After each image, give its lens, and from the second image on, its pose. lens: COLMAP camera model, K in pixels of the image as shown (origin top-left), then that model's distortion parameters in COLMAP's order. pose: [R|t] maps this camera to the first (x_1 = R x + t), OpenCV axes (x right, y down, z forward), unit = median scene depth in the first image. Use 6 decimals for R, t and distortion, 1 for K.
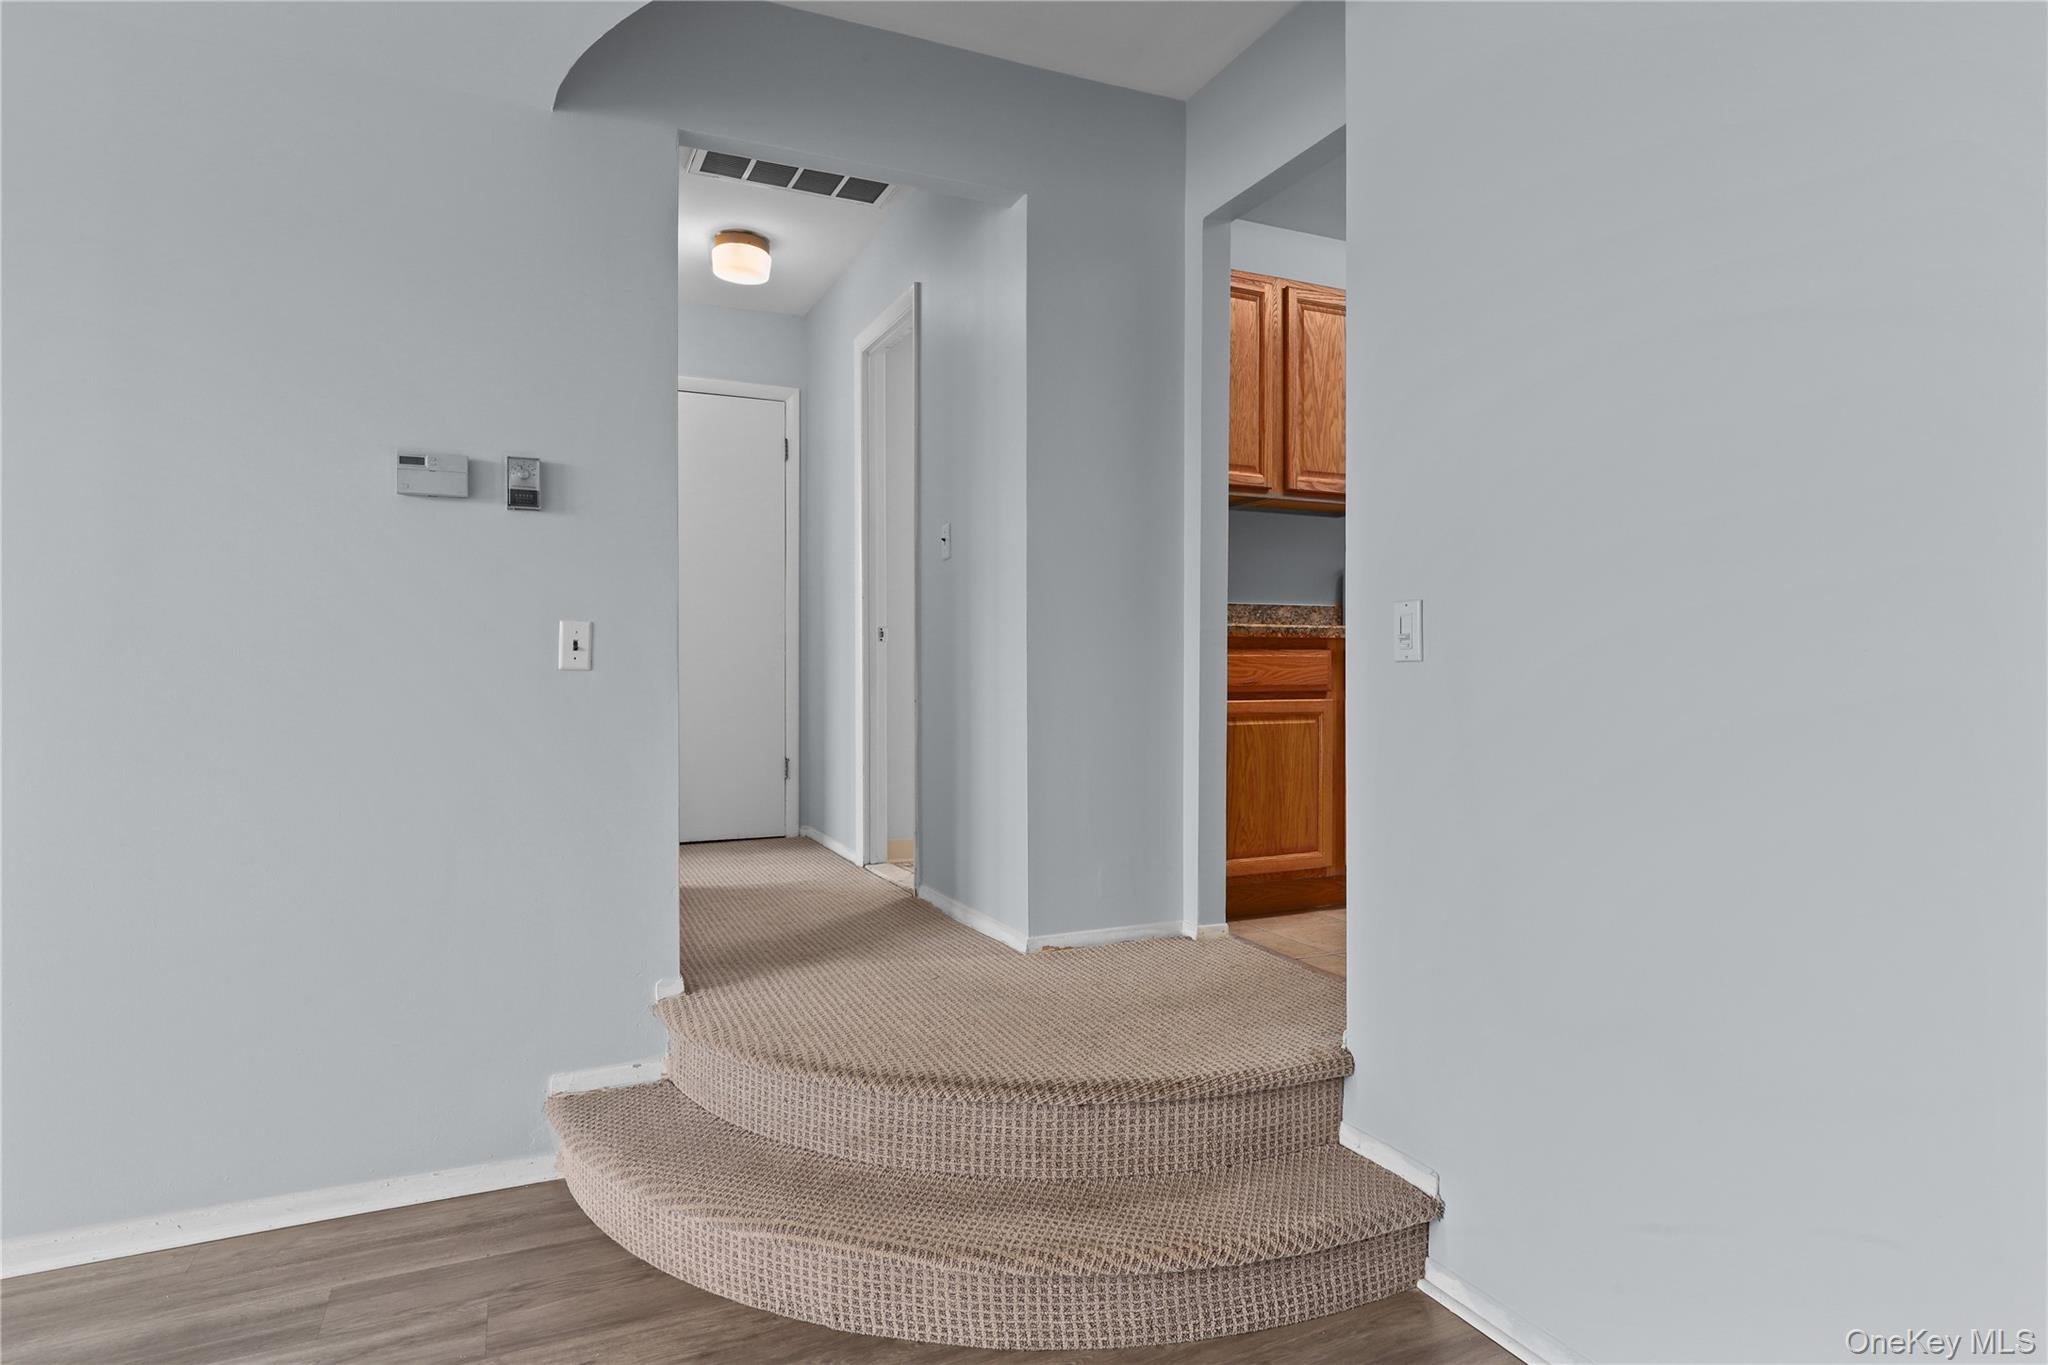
lens RADIAL K [[1131.1, 0, 1008.4], [0, 1131.1, 684.2], [0, 0, 1]] dist [0.002201, -0.000454]
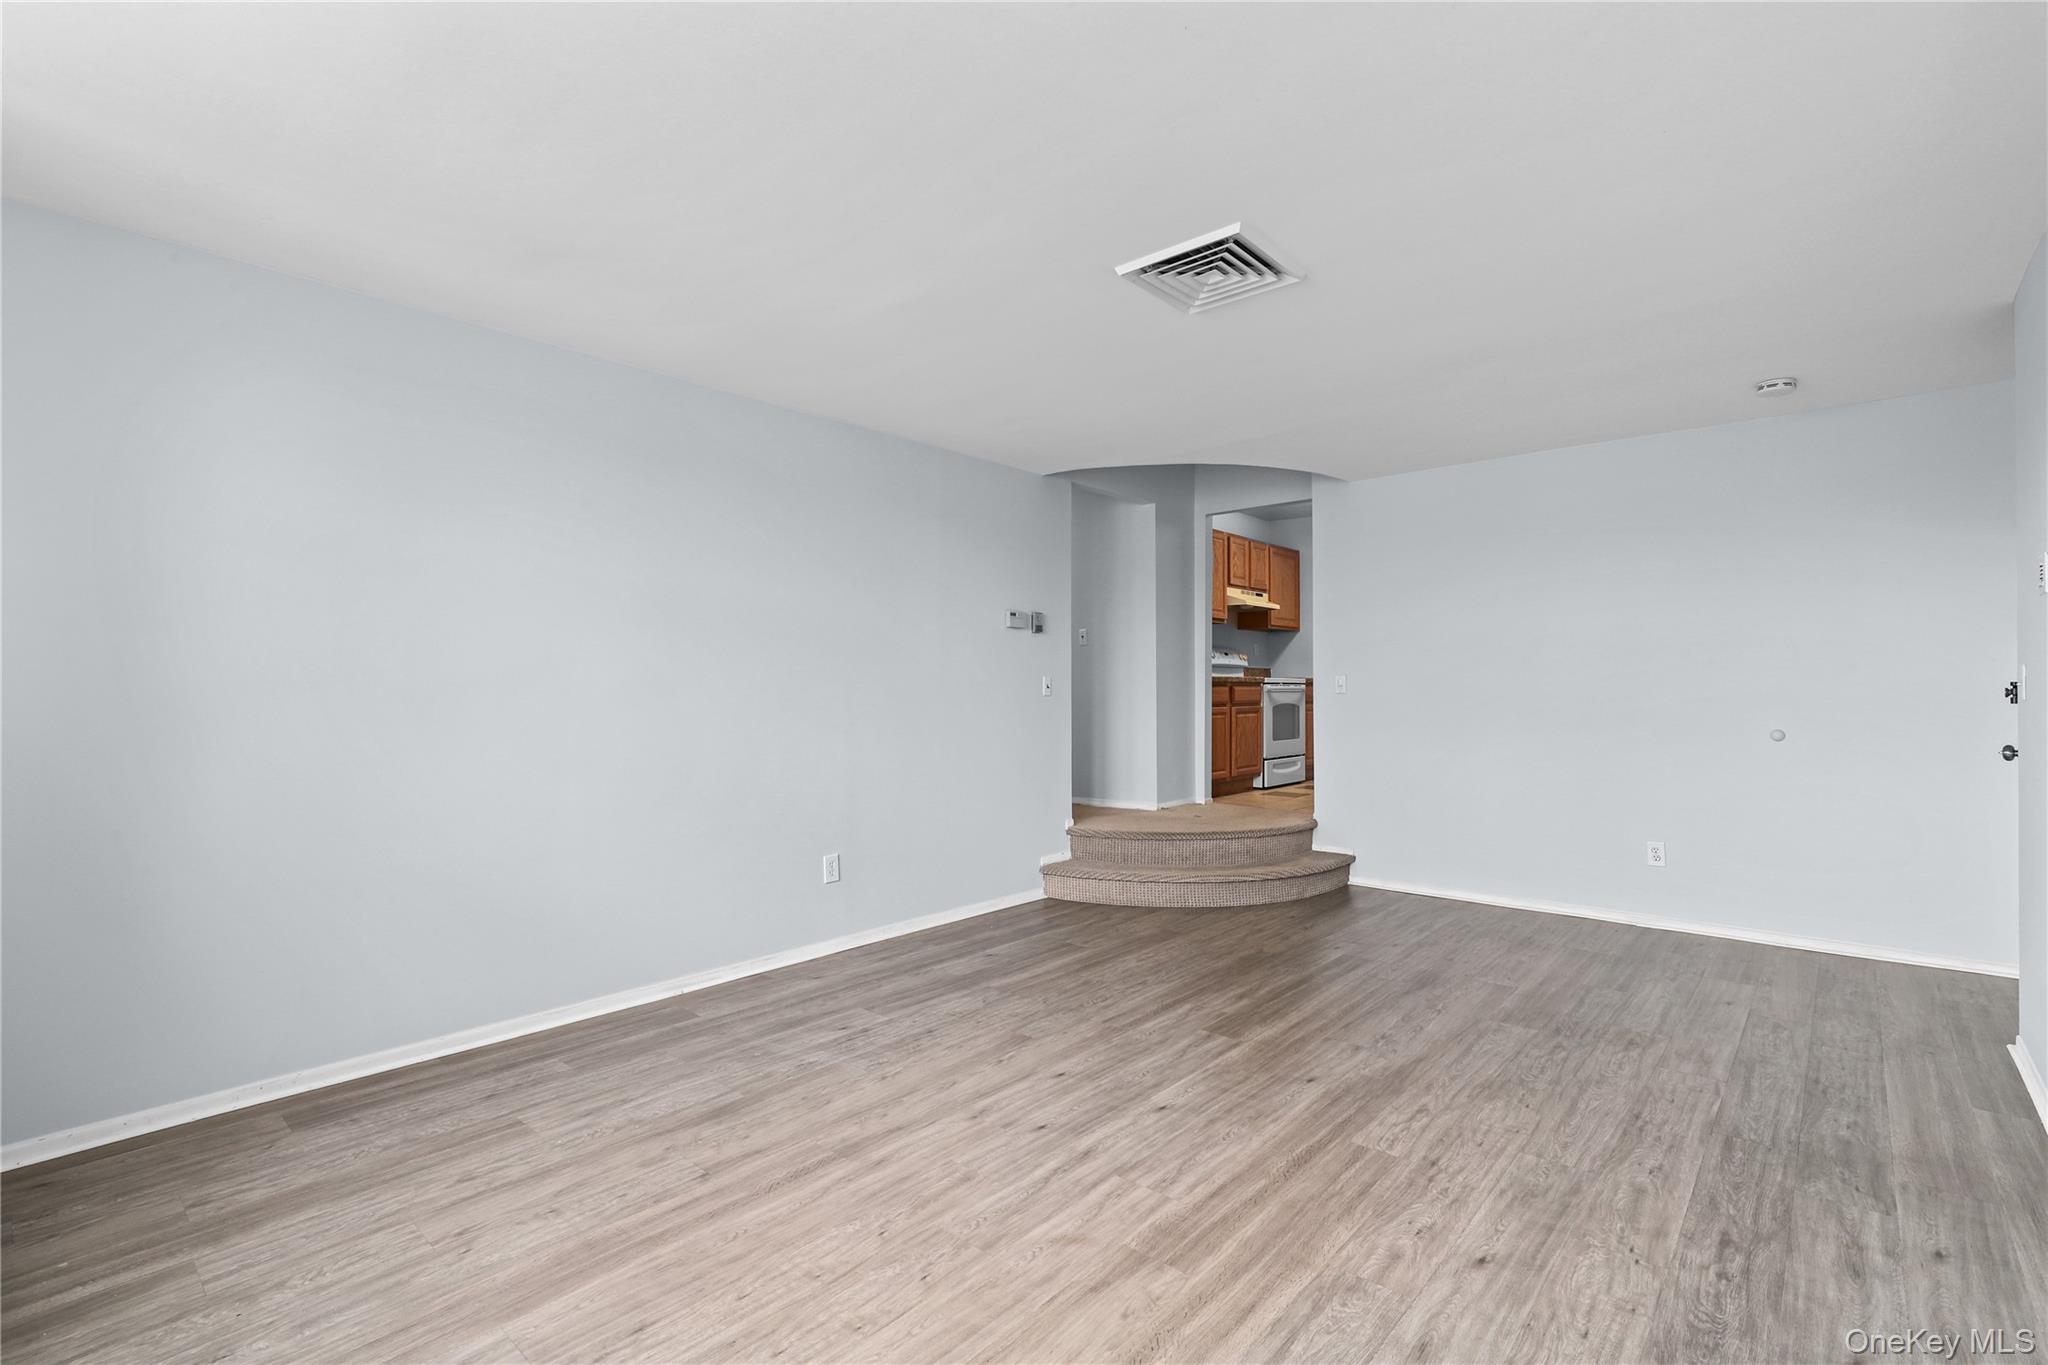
lens RADIAL K [[948.3, 0, 1012.7], [0, 948.3, 686.0], [0, 0, 1]] dist [-0.004608, 0.001276]
pose [[0.914466, 0.005289, 0.404629, -1.389925], [0.000591, 0.999896, -0.014405, -0.004620], [-0.404663, 0.013412, 0.914367, -0.959428]]
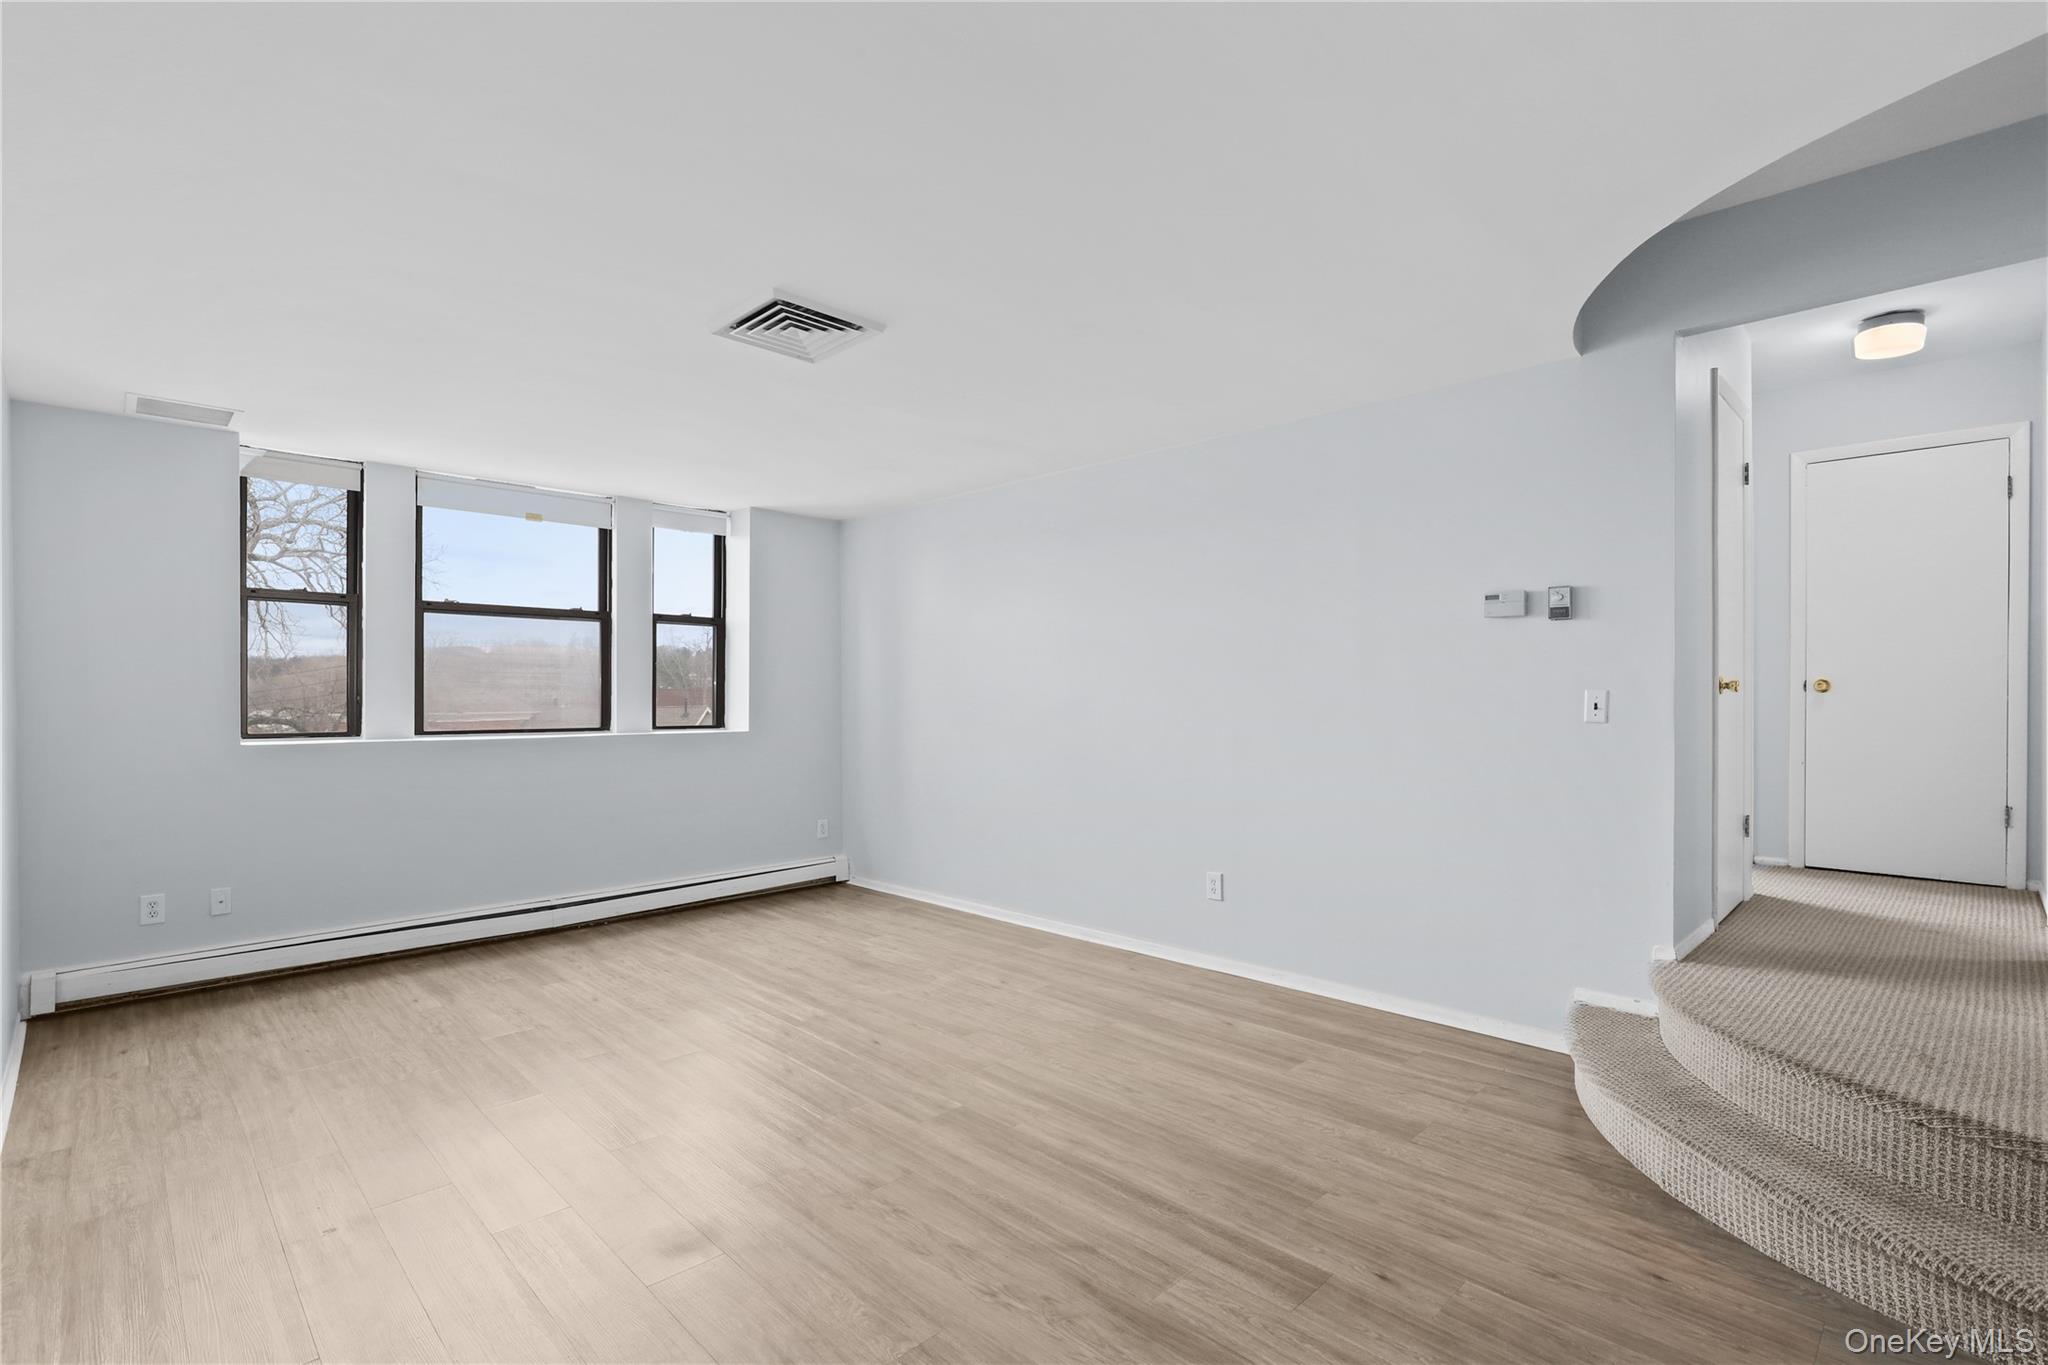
lens RADIAL K [[948.3, 0, 1016.7], [0, 948.3, 692.1], [0, 0, 1]] dist [-0.004608, 0.001276]
pose [[0.347422, 0.001656, -0.937707, 0.557534], [-0.011990, 0.999925, -0.002677, -0.042793], [0.937632, 0.012173, 0.347416, -0.162958]]
